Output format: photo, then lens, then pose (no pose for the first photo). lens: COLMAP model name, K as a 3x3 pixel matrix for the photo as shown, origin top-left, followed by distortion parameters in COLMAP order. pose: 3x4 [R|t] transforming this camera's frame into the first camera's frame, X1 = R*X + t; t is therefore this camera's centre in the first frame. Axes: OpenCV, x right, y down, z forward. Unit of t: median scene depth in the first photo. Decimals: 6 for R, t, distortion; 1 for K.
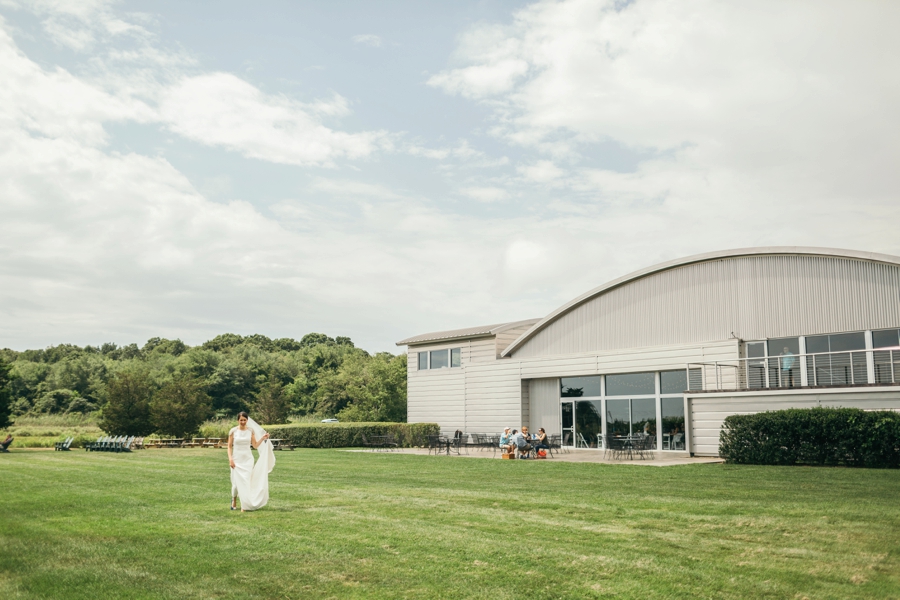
lens RADIAL K [[903.8, 0, 449.7], [0, 903.8, 300.5], [0, 0, 1]] dist [-0.015556, 0.000000]
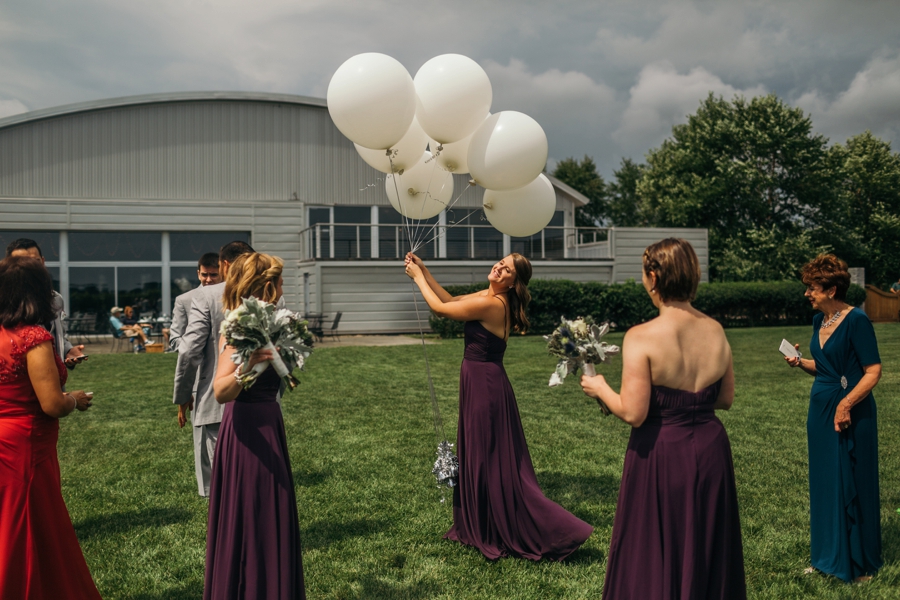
lens RADIAL K [[903.8, 0, 449.9], [0, 903.8, 298.1], [0, 0, 1]] dist [-0.015556, 0.000000]
pose [[0.402515, -0.002918, 0.915409, -0.423287], [-0.113753, 0.992085, 0.053181, 0.072622], [-0.908318, -0.125537, 0.398997, 0.507789]]
